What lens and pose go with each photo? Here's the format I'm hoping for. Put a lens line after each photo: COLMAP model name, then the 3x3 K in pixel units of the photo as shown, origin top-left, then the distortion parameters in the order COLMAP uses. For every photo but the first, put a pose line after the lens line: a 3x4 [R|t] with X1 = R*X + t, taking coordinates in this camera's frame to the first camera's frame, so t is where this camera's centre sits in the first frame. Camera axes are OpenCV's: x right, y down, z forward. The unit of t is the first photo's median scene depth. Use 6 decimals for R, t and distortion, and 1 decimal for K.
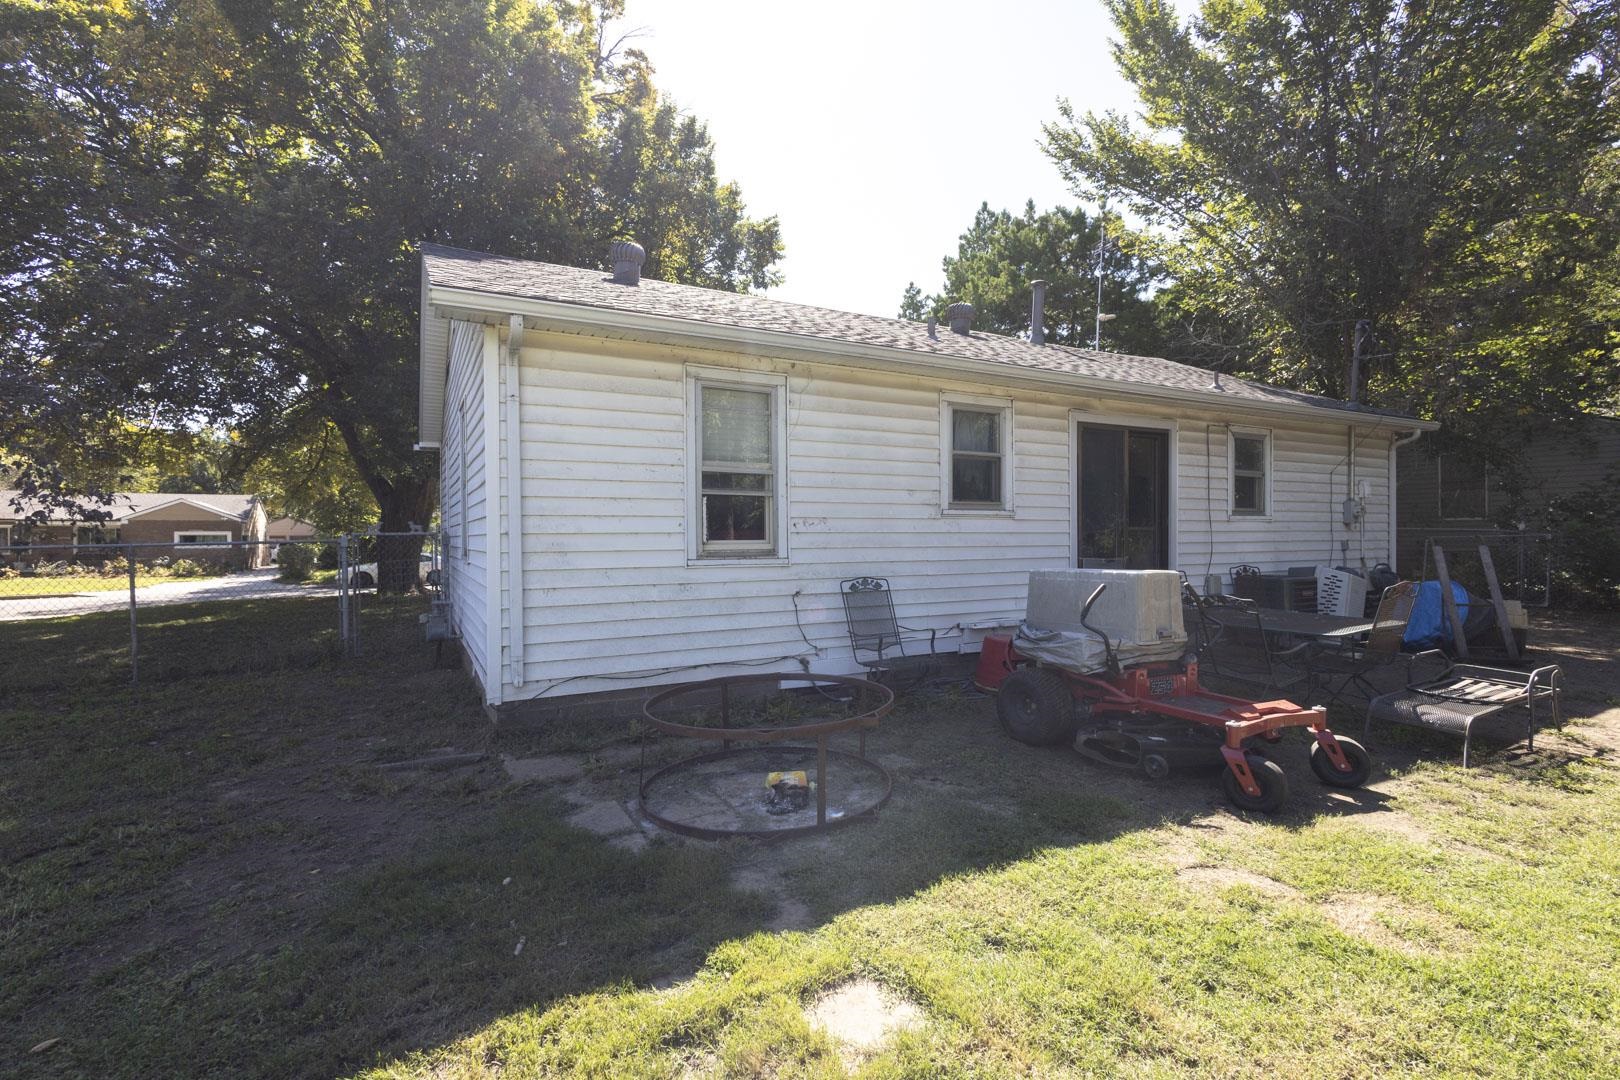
lens RADIAL K [[741.5, 0, 810.6], [0, 741.5, 536.5], [0, 0, 1]] dist [0.007503, -0.001245]
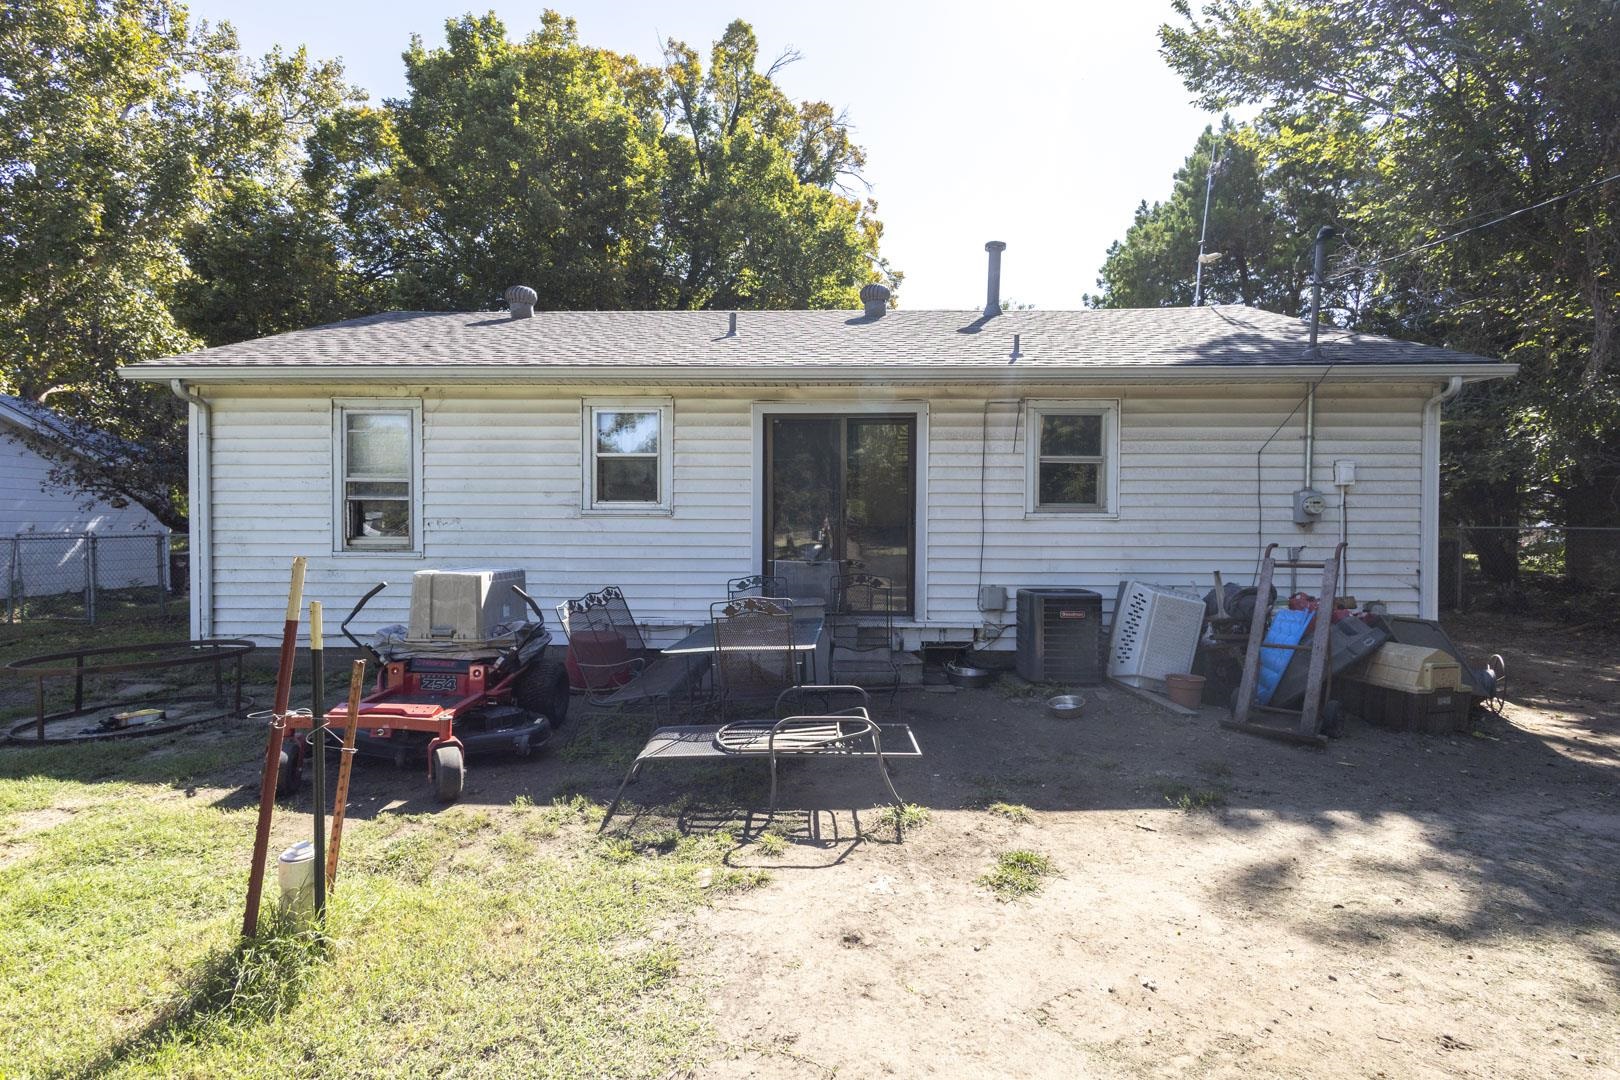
lens RADIAL K [[741.5, 0, 810.6], [0, 741.5, 536.5], [0, 0, 1]] dist [0.007503, -0.001245]
pose [[0.870585, 0.013774, -0.491826, 0.930131], [-0.008429, 0.999879, 0.013082, -0.014219], [0.491946, -0.007243, 0.870595, 0.228362]]
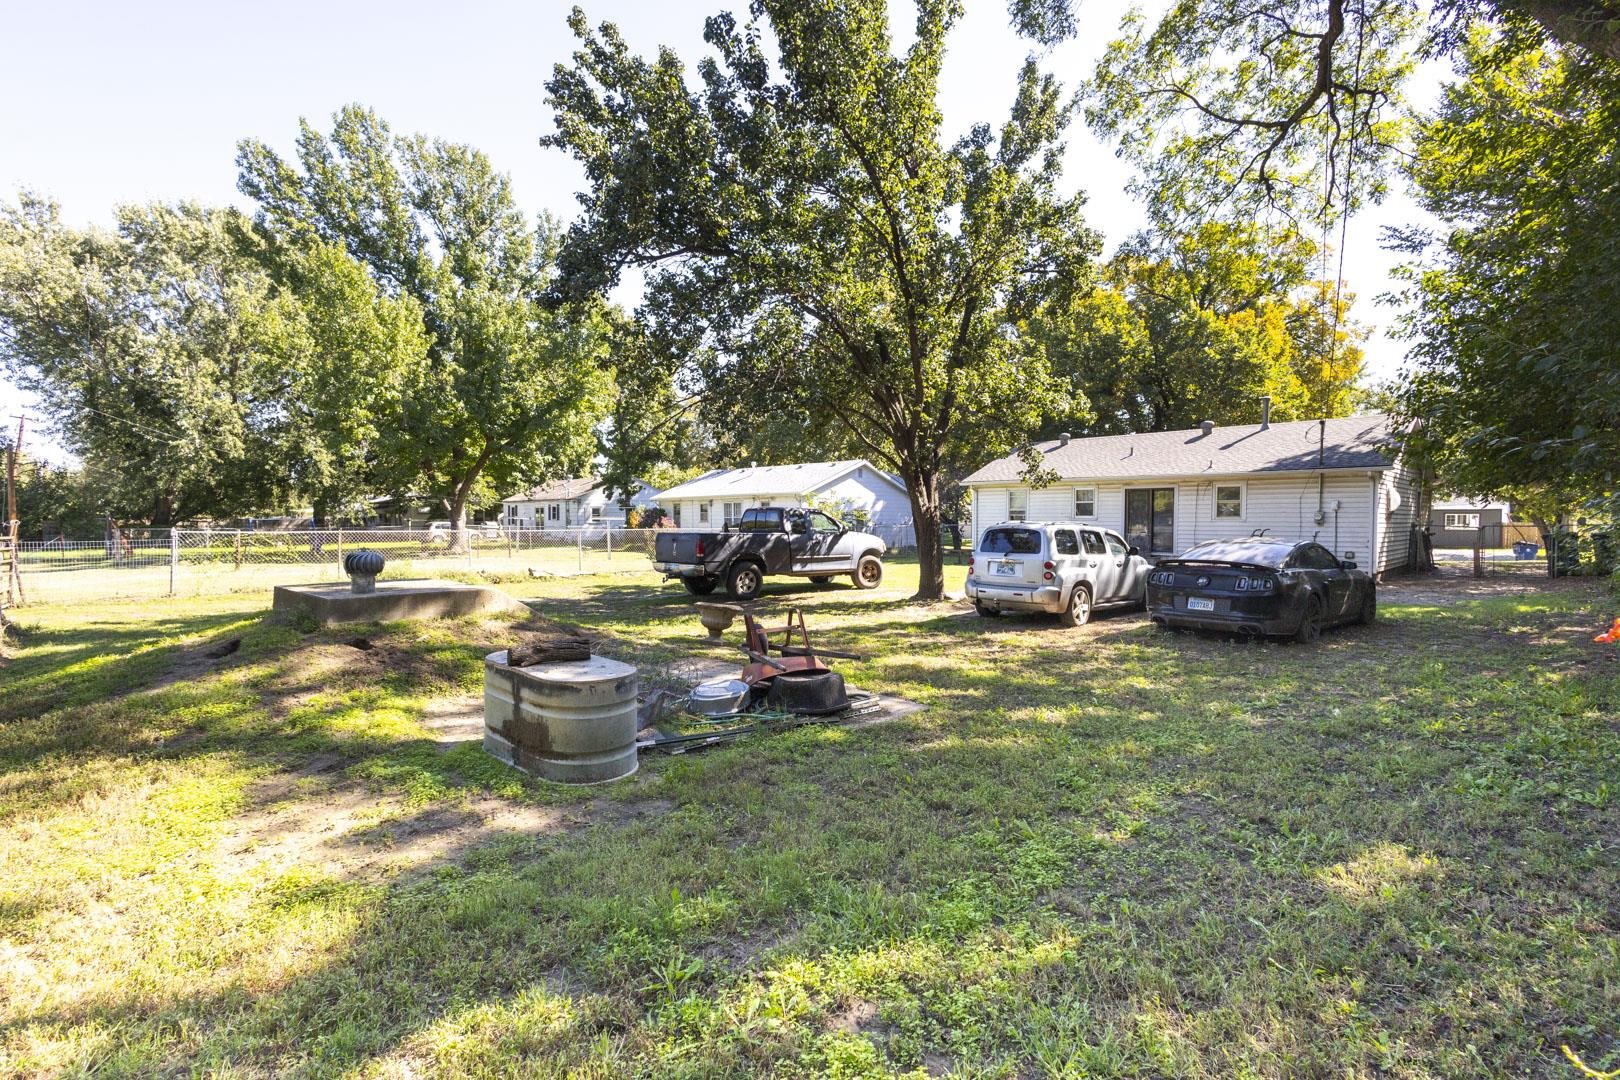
lens RADIAL K [[741.5, 0, 810.6], [0, 741.5, 536.5], [0, 0, 1]] dist [0.007503, -0.001245]
pose [[0.280305, 0.031154, -0.959405, 3.126938], [-0.006657, 0.999512, 0.030511, -0.047035], [0.959888, -0.002165, 0.280376, -1.170980]]
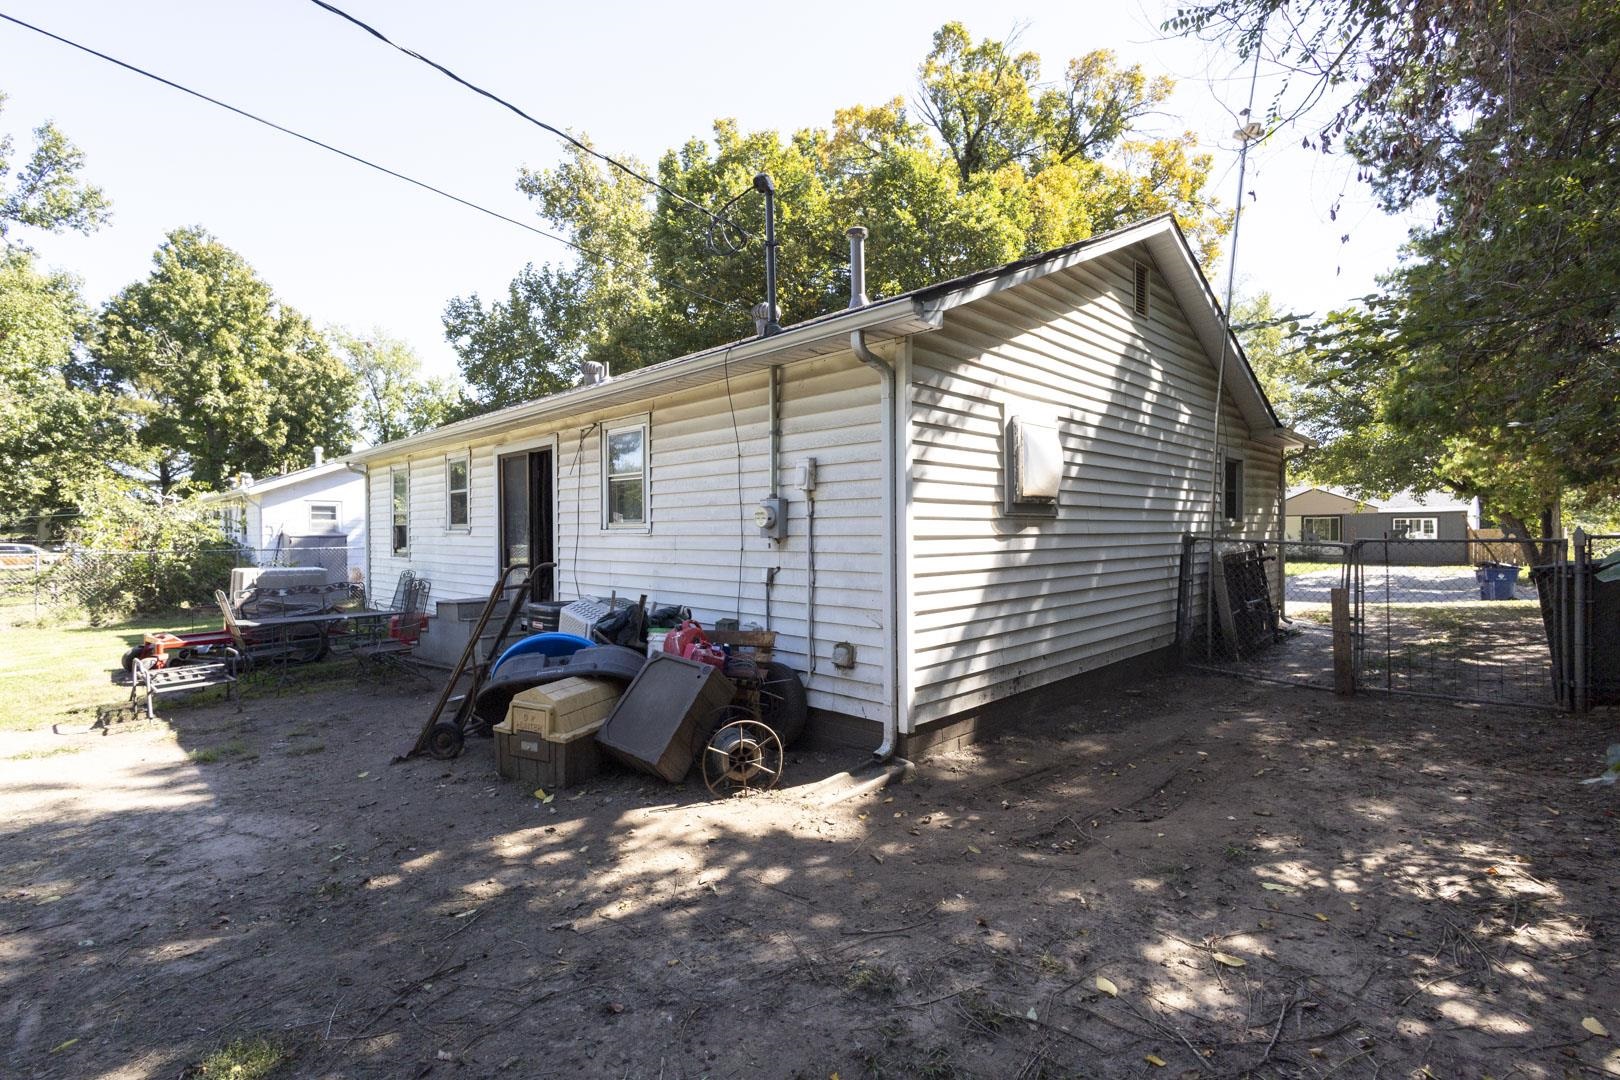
lens RADIAL K [[741.5, 0, 810.6], [0, 741.5, 536.5], [0, 0, 1]] dist [0.007503, -0.001245]
pose [[0.293634, 0.005039, -0.955905, 1.784758], [0.008381, 0.999934, 0.007846, -0.031719], [0.955881, -0.010315, 0.293573, 1.204688]]
